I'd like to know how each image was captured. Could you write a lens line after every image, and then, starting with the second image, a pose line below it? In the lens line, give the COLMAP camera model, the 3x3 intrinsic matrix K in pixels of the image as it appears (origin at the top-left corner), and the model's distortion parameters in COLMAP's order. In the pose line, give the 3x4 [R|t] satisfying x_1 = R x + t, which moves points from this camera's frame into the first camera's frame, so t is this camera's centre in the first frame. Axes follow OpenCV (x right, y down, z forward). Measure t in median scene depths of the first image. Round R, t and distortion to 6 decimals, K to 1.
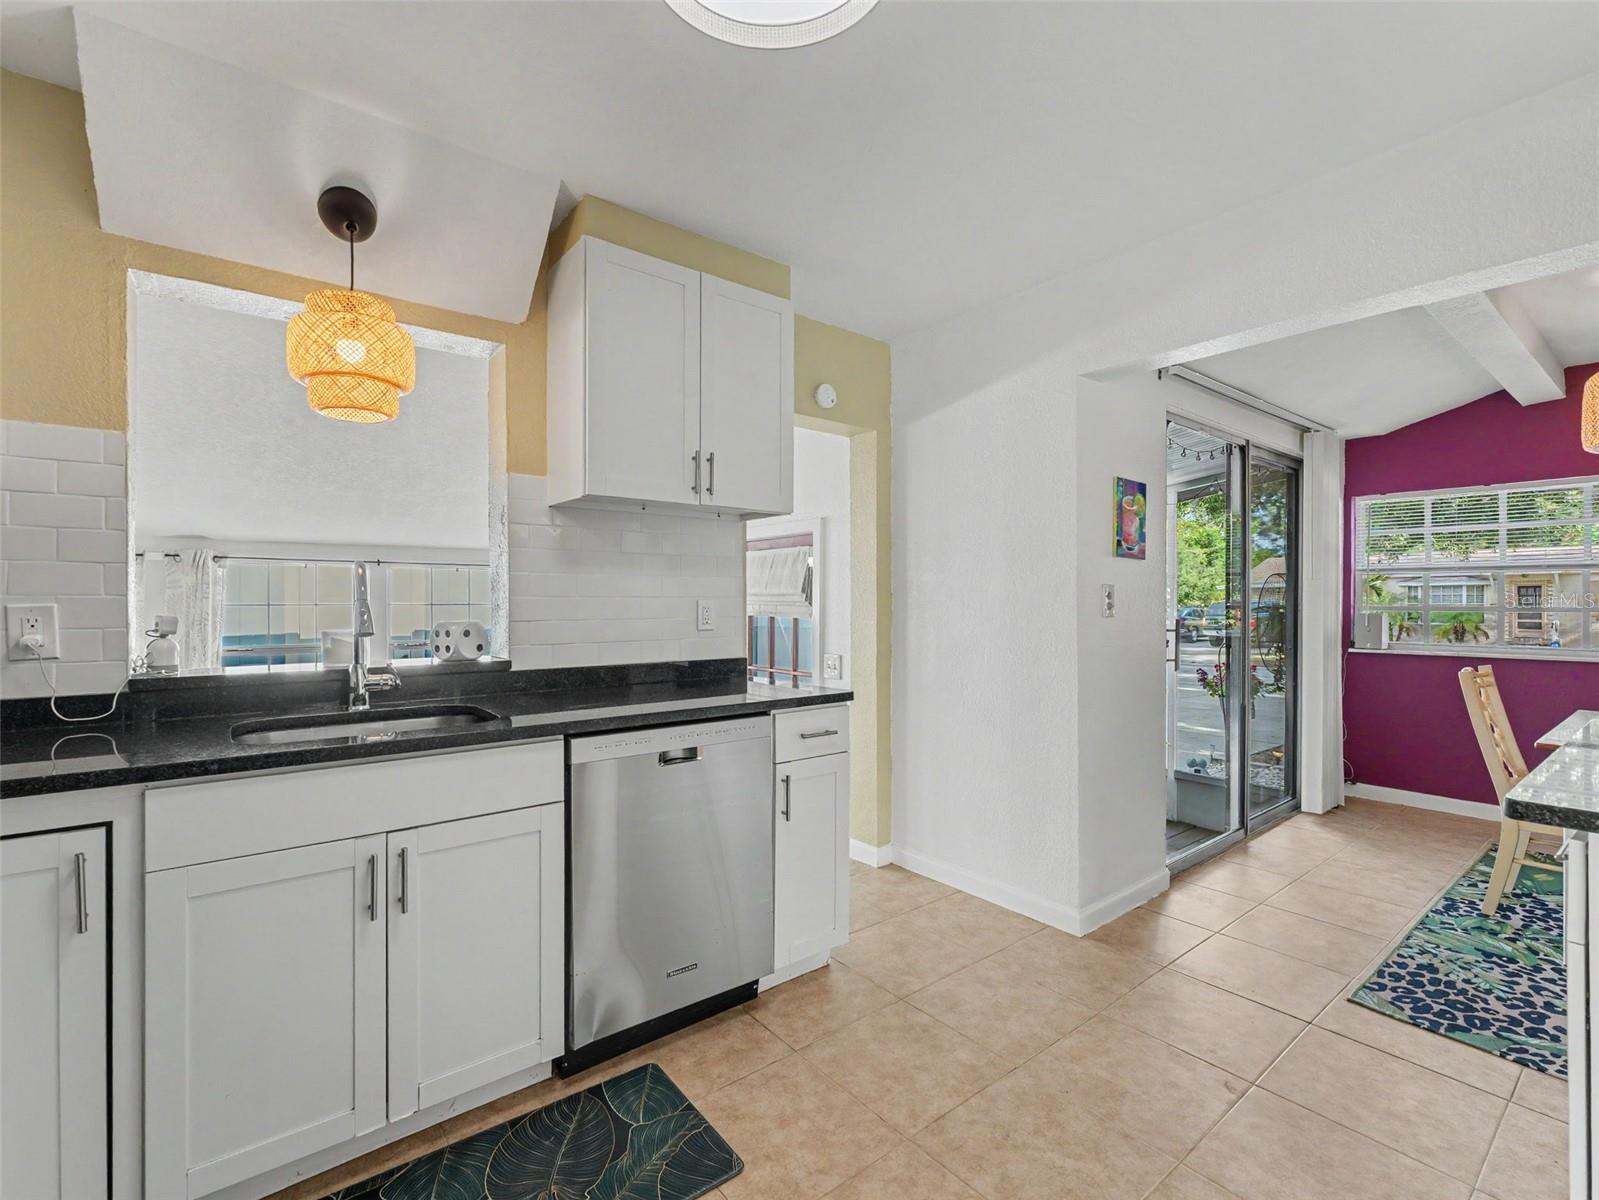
lens RADIAL K [[712.7, 0, 799.2], [0, 712.7, 602.9], [0, 0, 1]] dist [-0.004564, 0.000257]
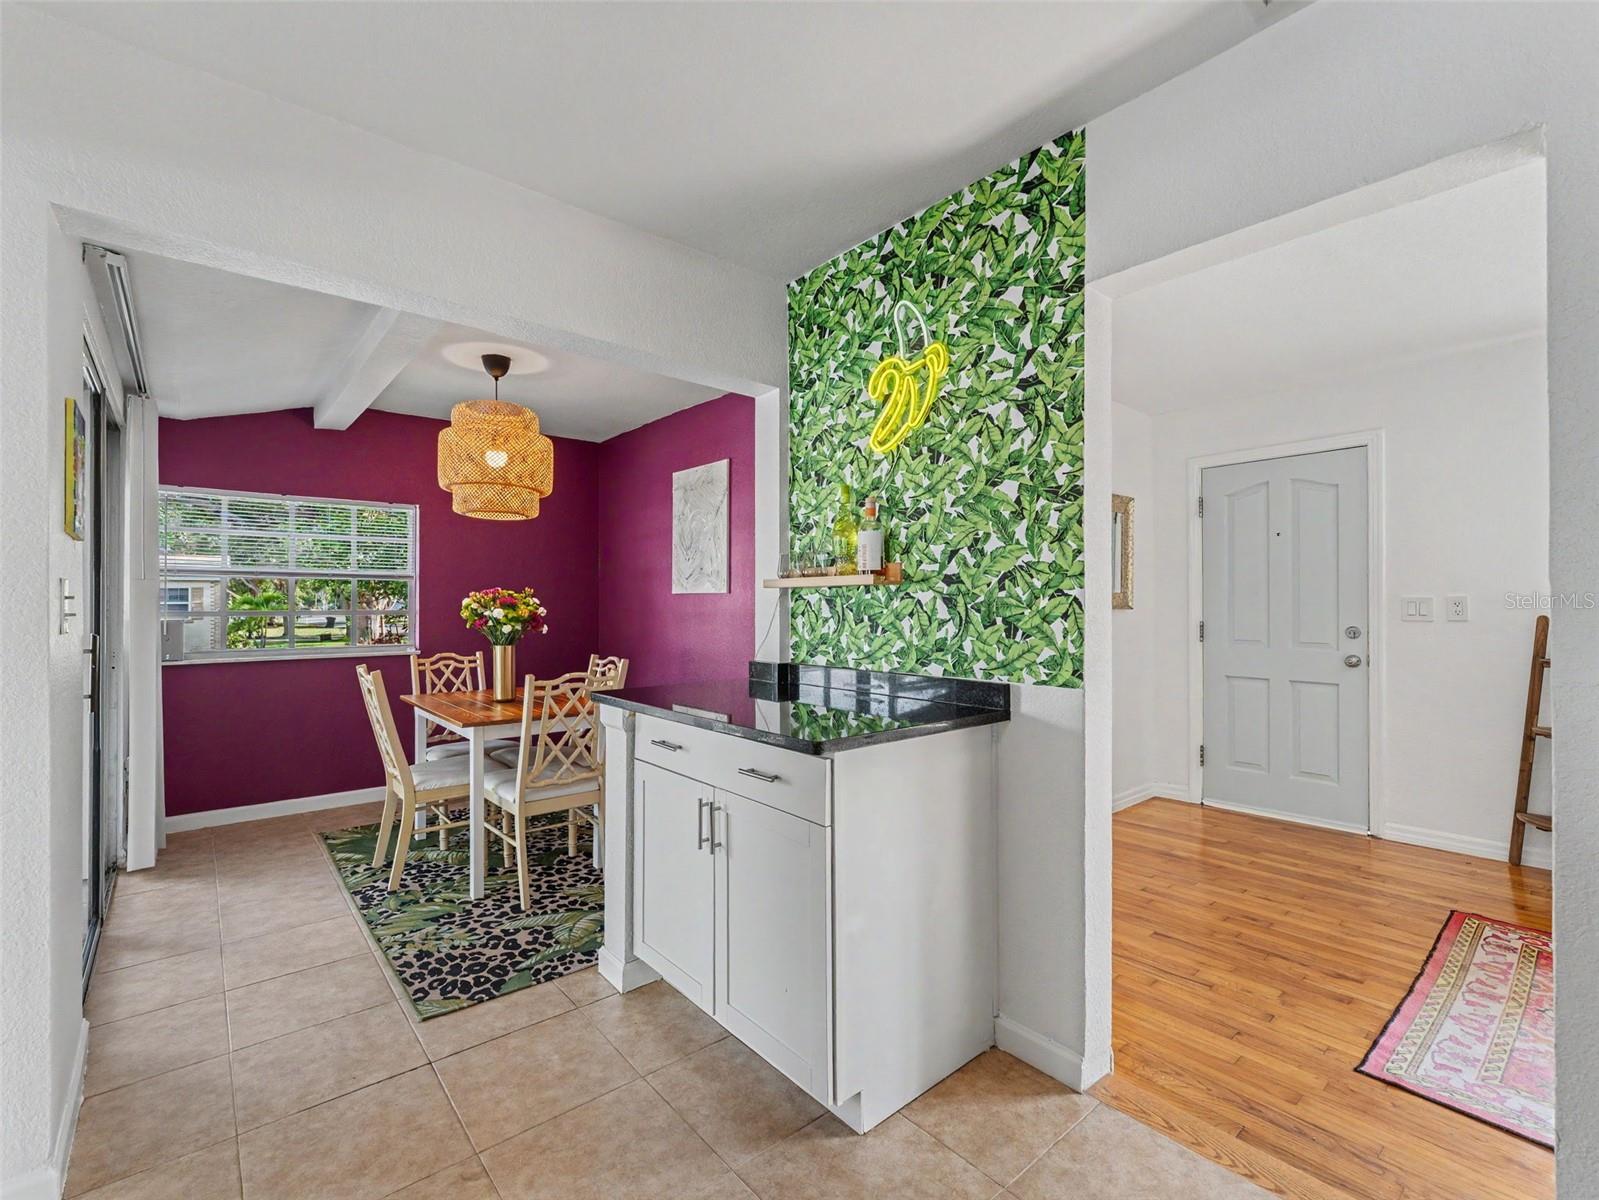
lens RADIAL K [[722.3, 0, 795.8], [0, 722.3, 606.1], [0, 0, 1]] dist [0.001265, -0.000463]
pose [[-0.033644, 0.000873, 0.999433, -0.181296], [0.000919, 0.999999, -0.000843, -0.002485], [-0.999433, 0.000890, -0.033645, 0.419673]]
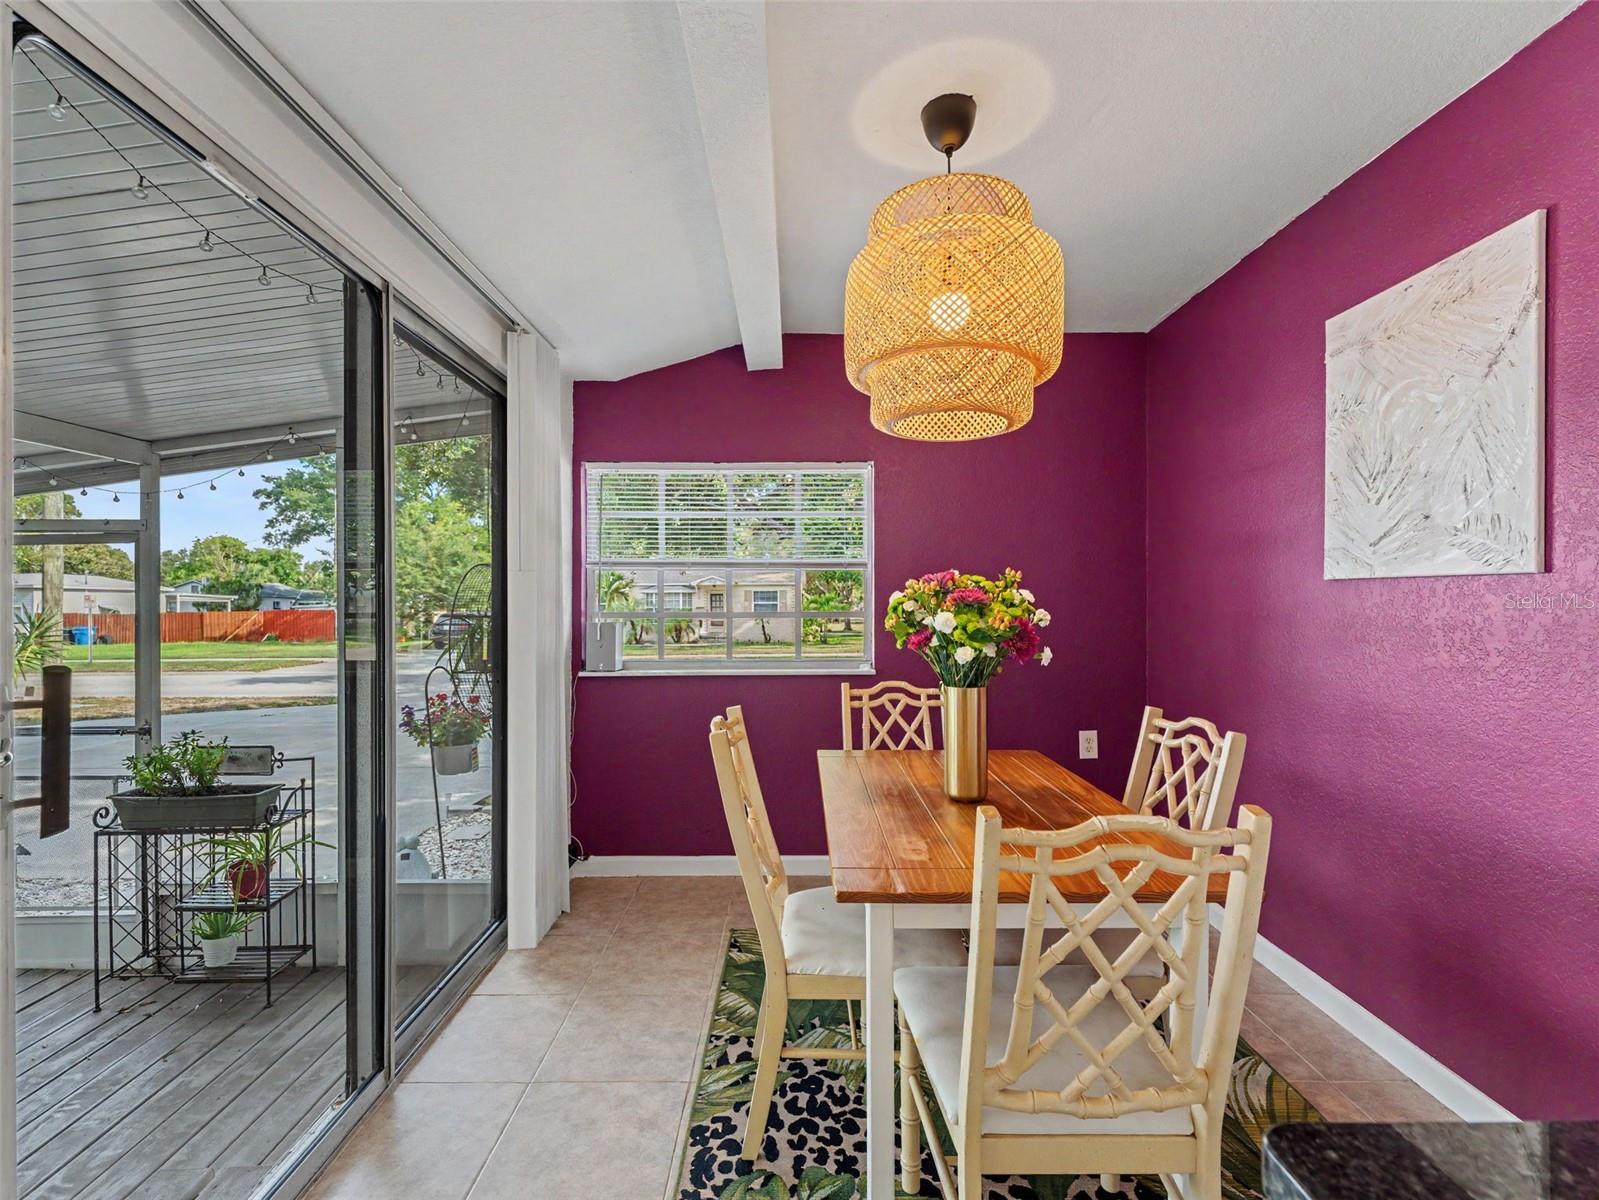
lens RADIAL K [[722.3, 0, 795.8], [0, 722.3, 606.1], [0, 0, 1]] dist [0.001265, -0.000463]
pose [[0.611428, -0.000955, 0.791300, 0.546107], [0.001339, 0.999999, 0.000172, -0.004955], [-0.791299, 0.000955, 0.611429, 0.628939]]
